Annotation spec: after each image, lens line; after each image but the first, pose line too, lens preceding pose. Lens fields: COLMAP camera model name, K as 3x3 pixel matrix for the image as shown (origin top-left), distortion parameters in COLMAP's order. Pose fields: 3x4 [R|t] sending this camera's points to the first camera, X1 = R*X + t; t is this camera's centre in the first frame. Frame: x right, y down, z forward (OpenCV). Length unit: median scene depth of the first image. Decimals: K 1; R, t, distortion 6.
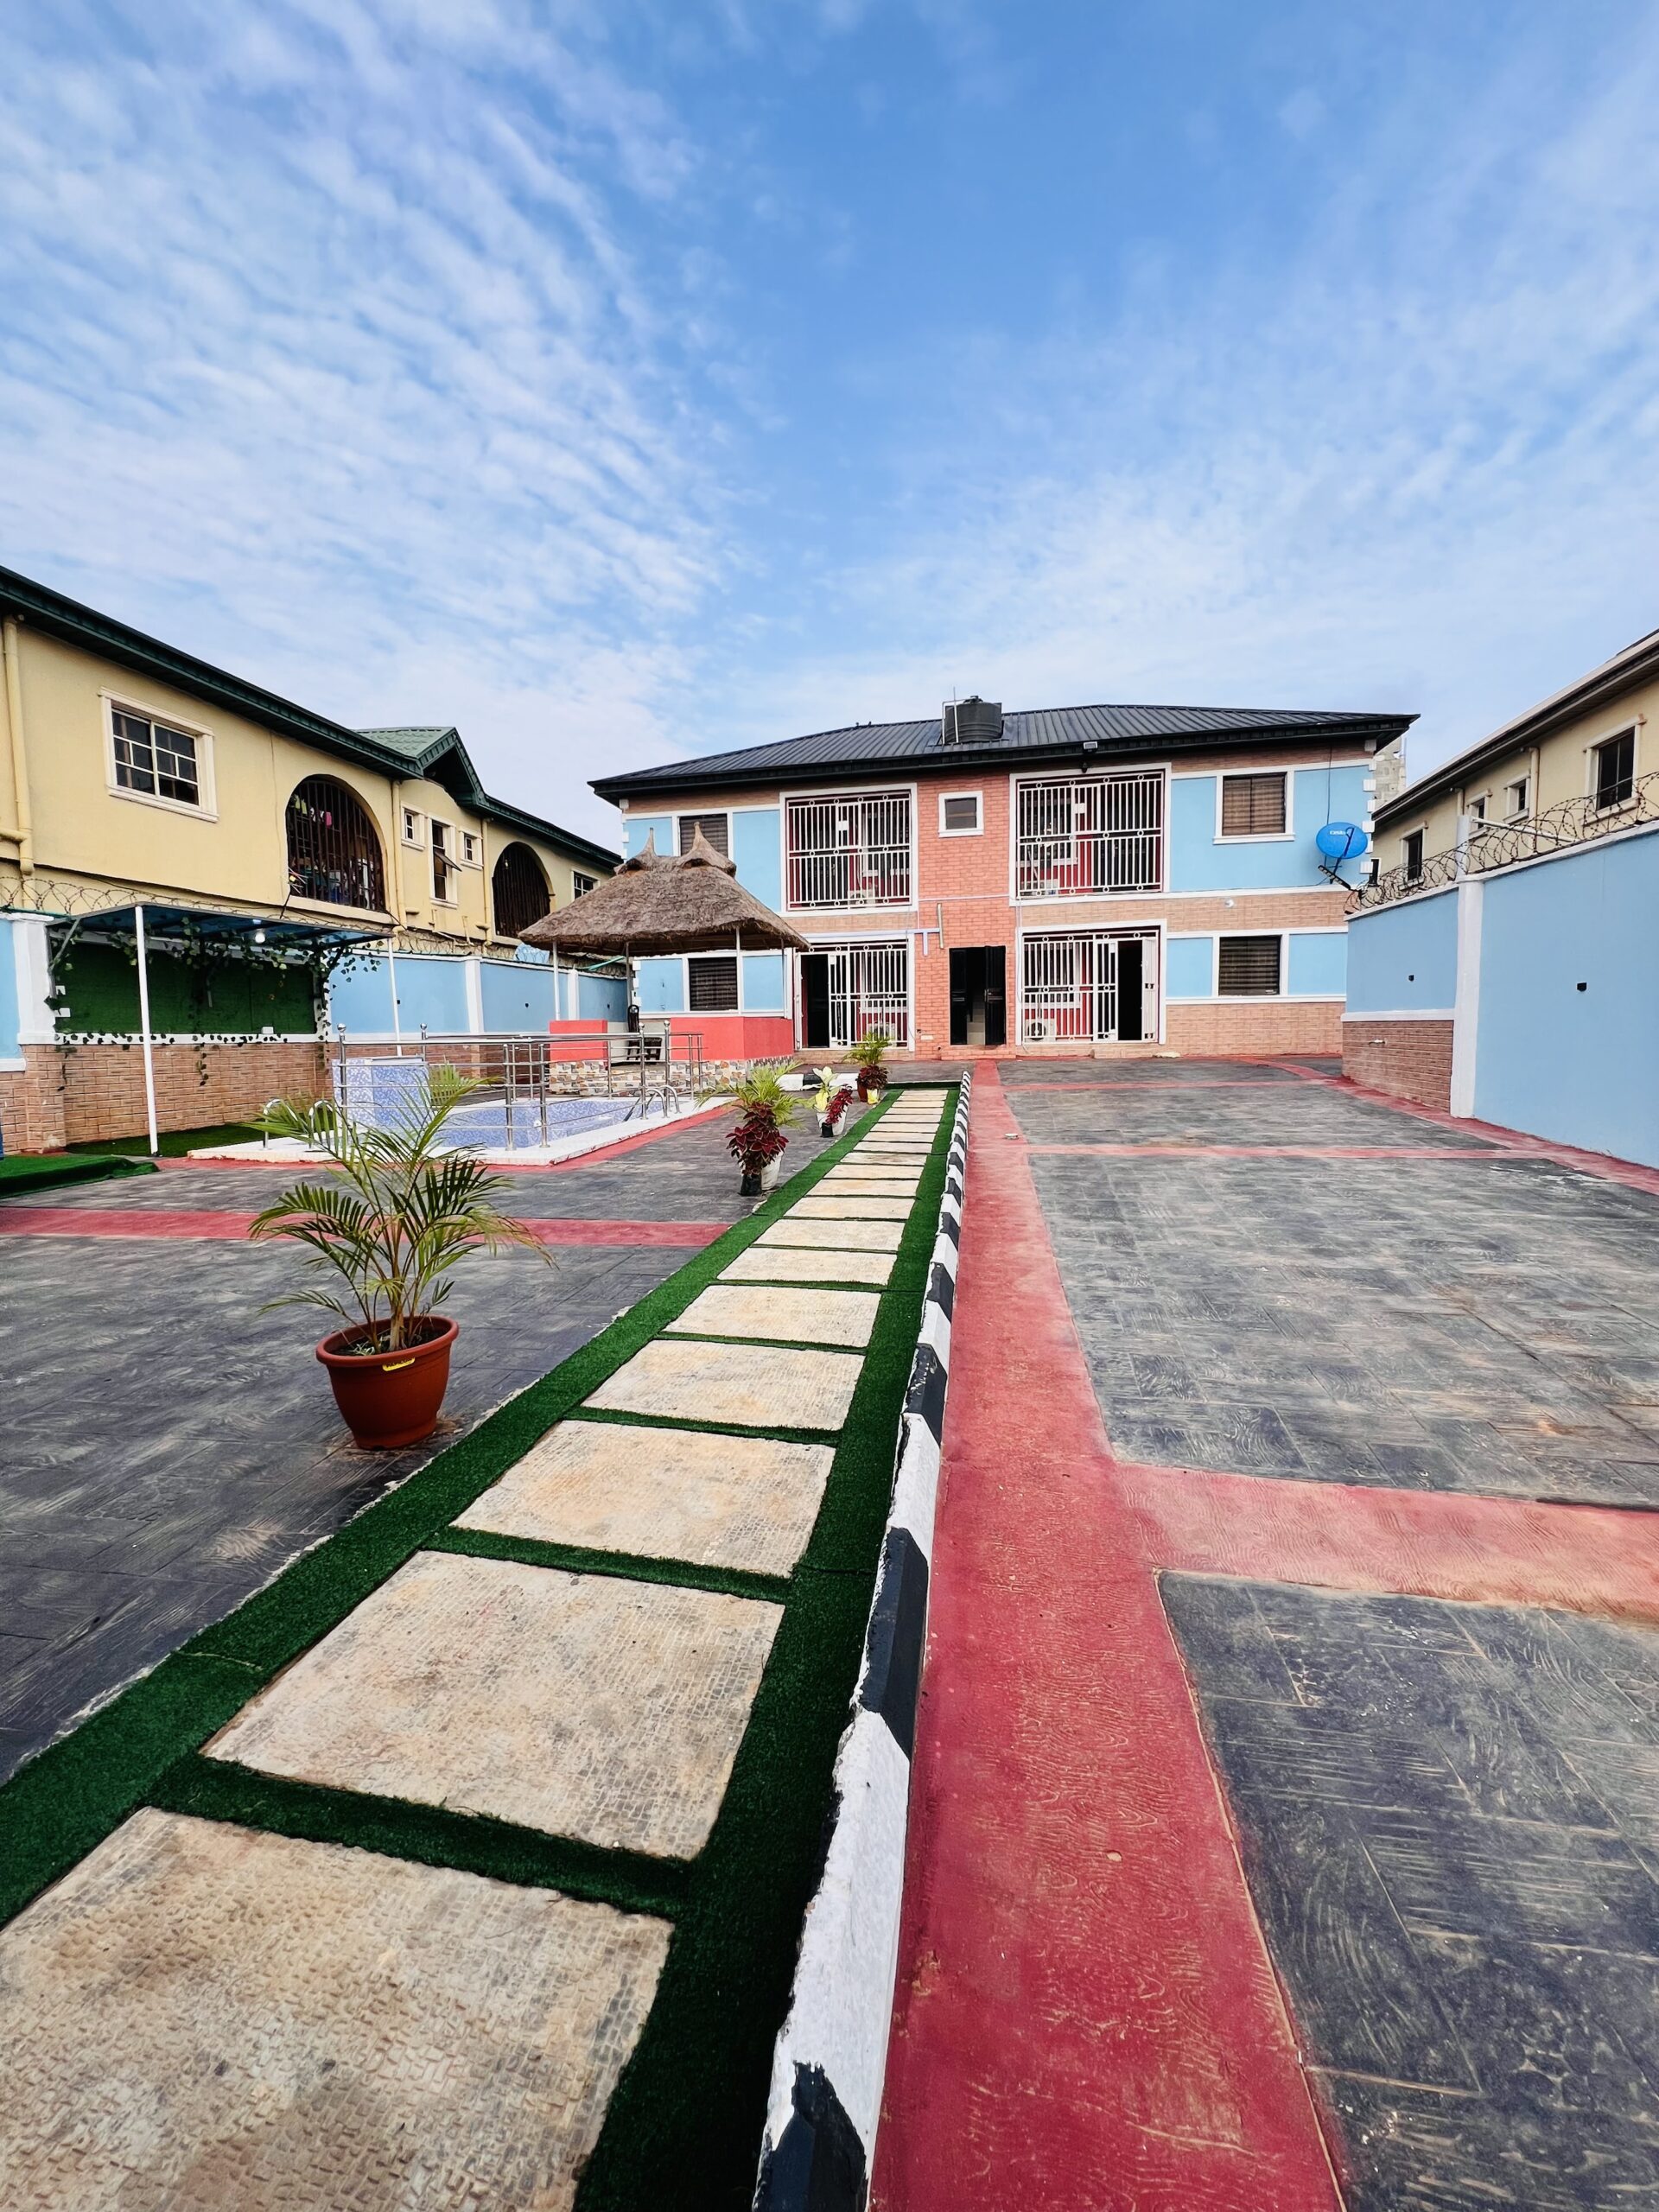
lens RADIAL K [[890.8, 0, 819.3], [0, 890.8, 1108.2], [0, 0, 1]] dist [-0.001991, 0.000626]
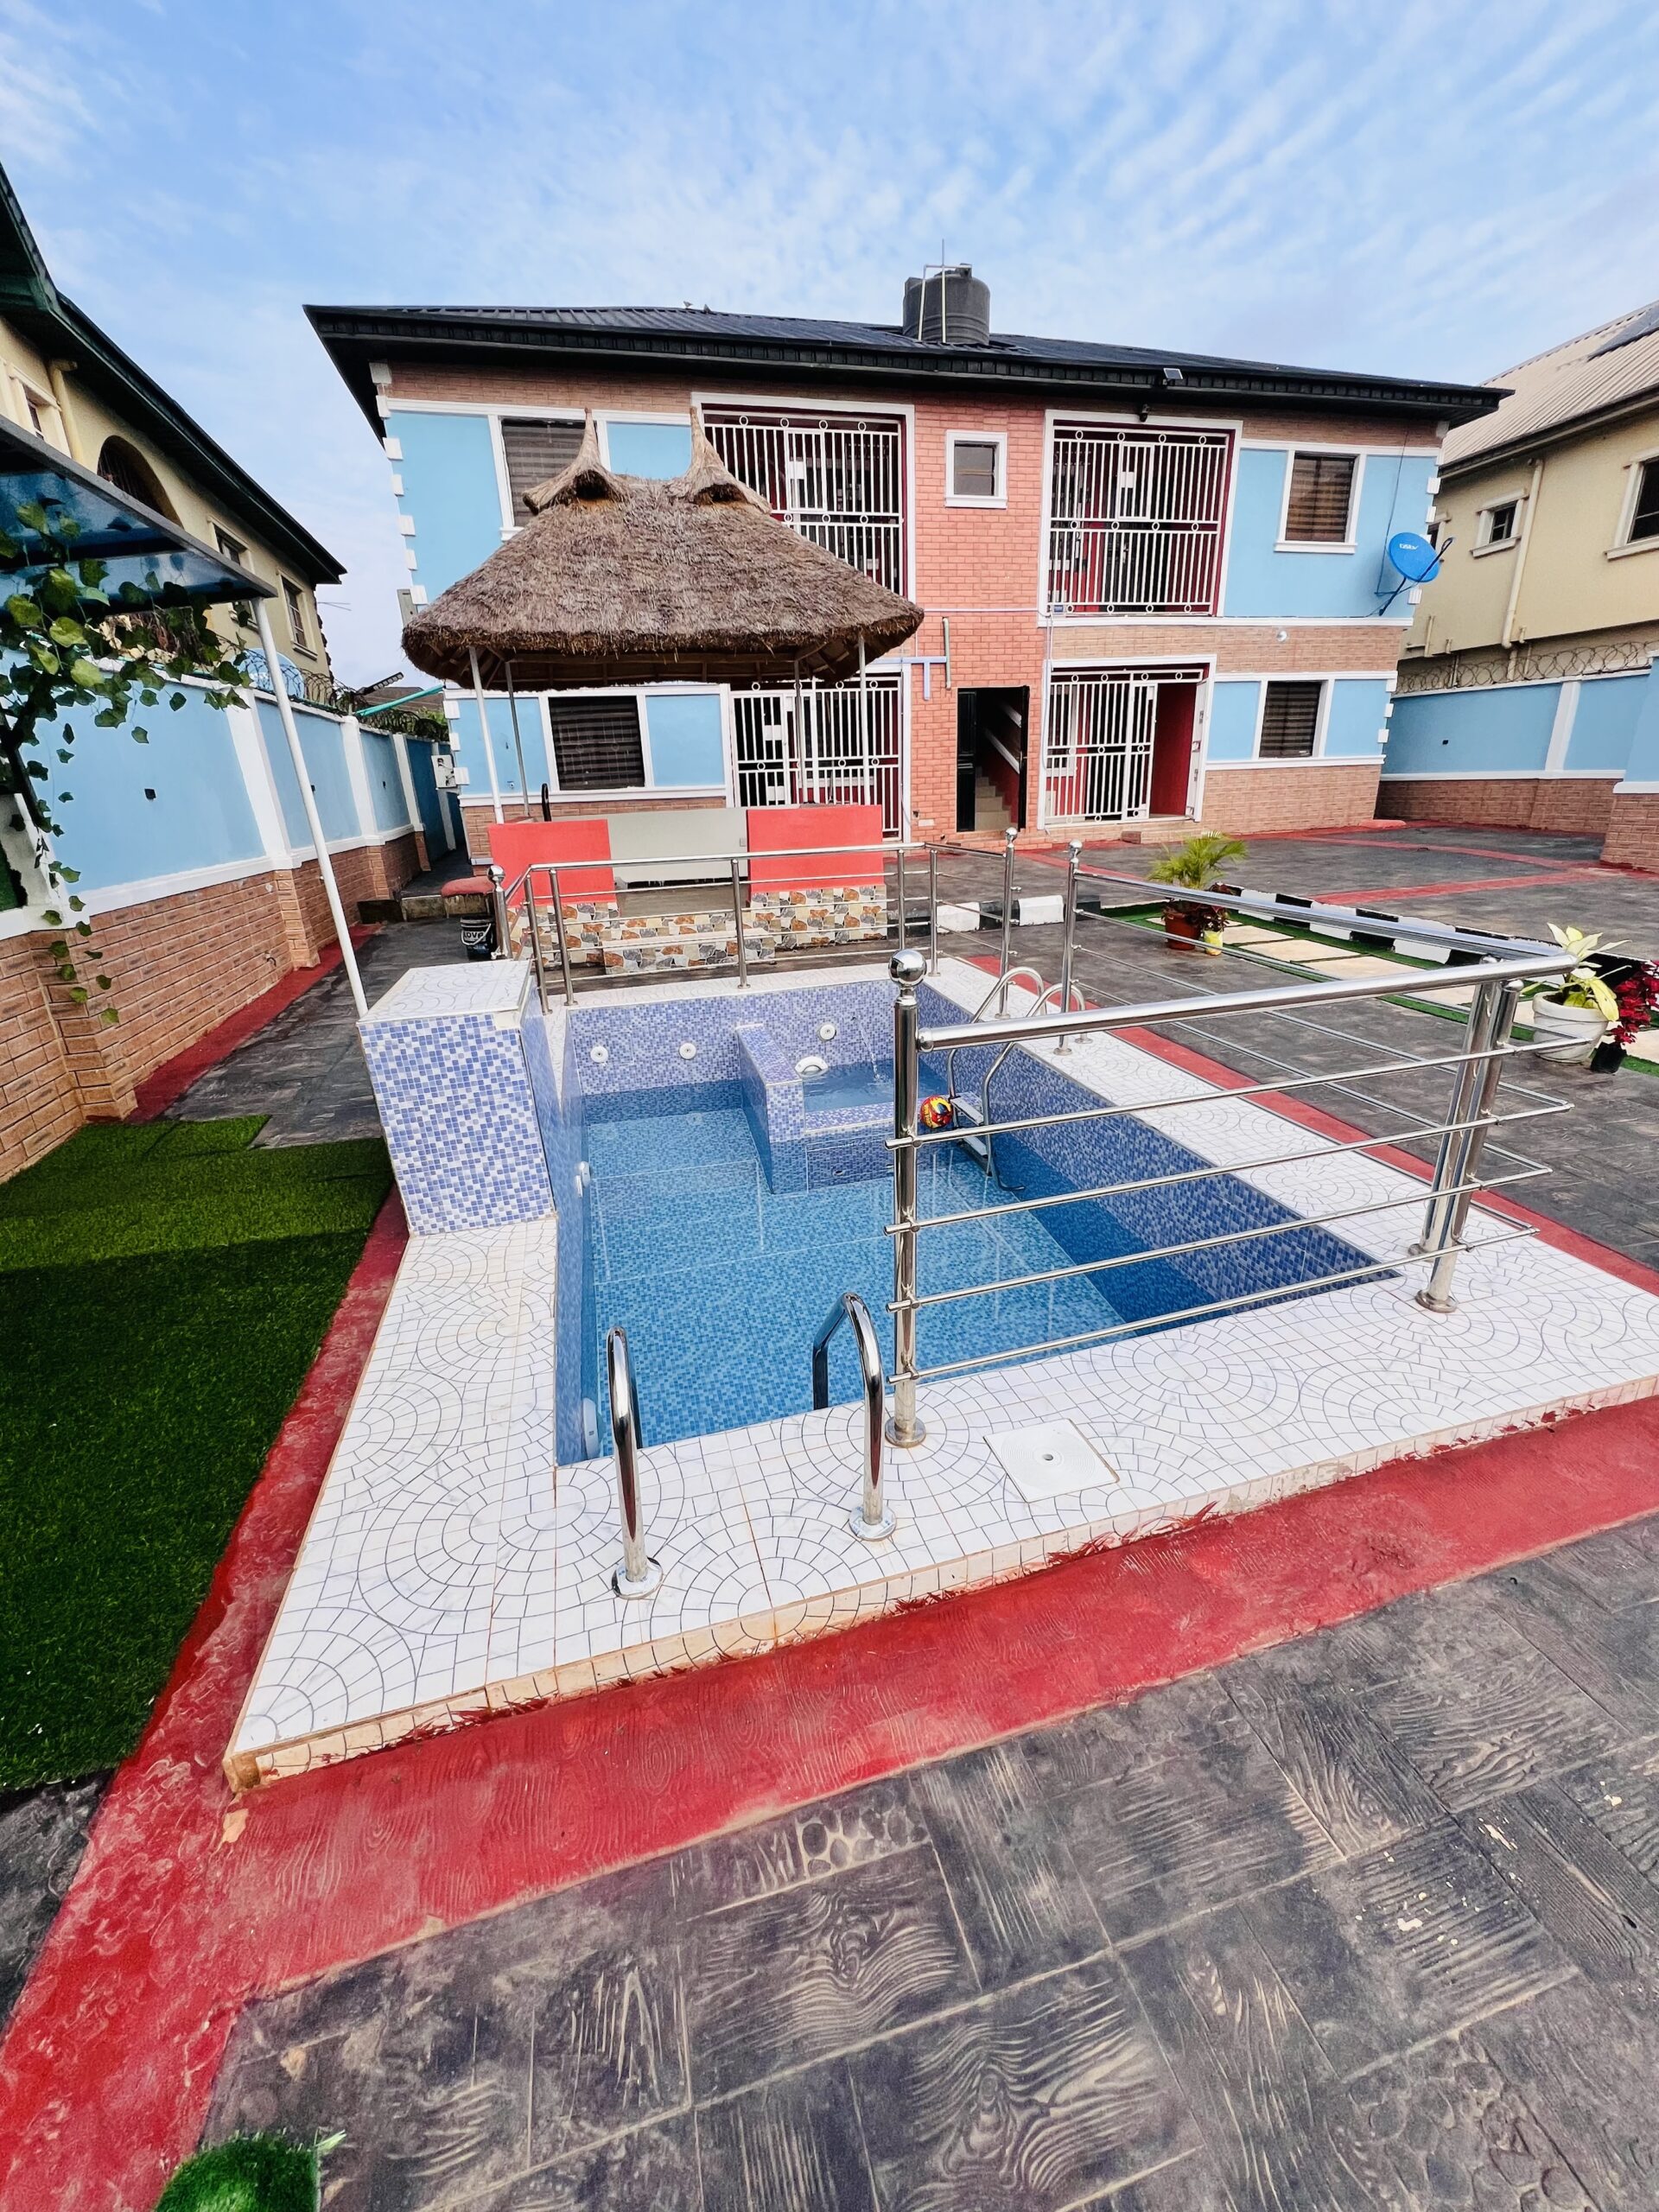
lens RADIAL K [[890.8, 0, 822.9], [0, 890.8, 1093.9], [0, 0, 1]] dist [-0.001991, 0.000626]
pose [[0.898440, -0.159918, 0.408941, -0.278556], [0.060935, 0.967718, 0.244558, -0.048458], [-0.434849, -0.194802, 0.879181, 0.365559]]
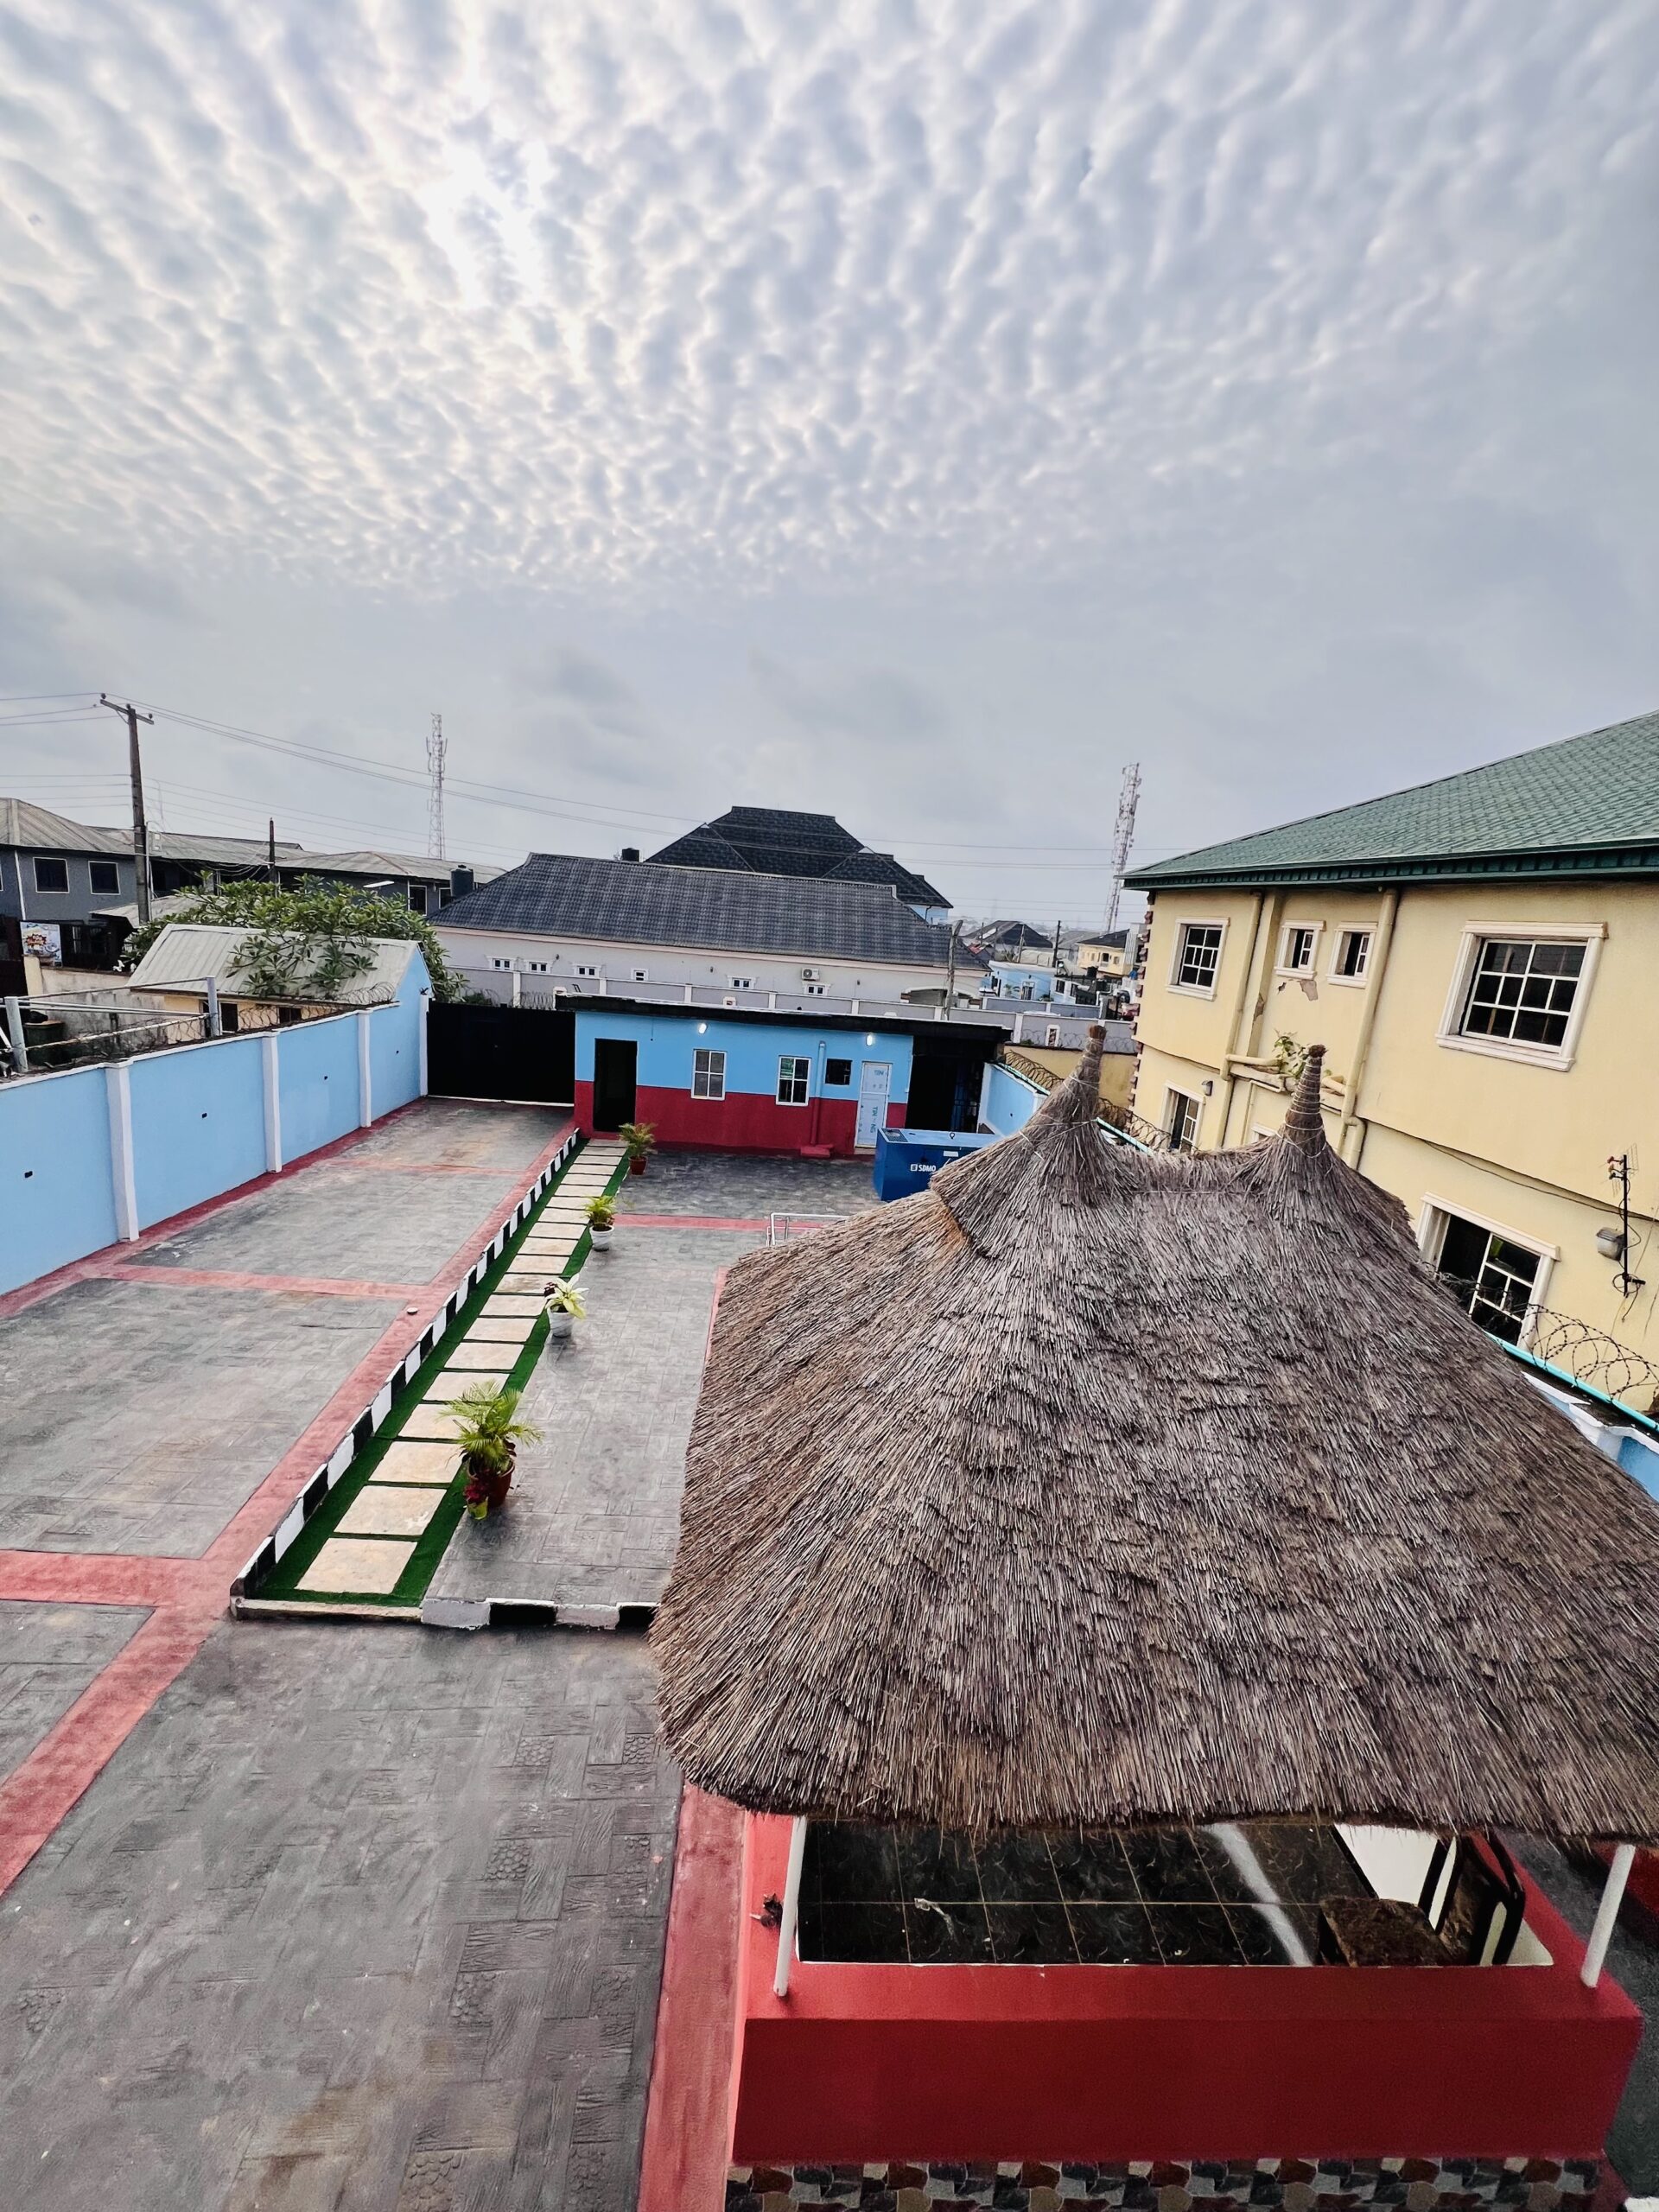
lens RADIAL K [[890.8, 0, 827.3], [0, 890.8, 1098.1], [0, 0, 1]] dist [-0.001991, 0.000626]
pose [[-0.966421, -0.009674, -0.256783, 0.000143], [-0.087735, 0.951664, 0.294344, -0.315194], [0.241523, 0.306989, -0.920556, 1.041480]]
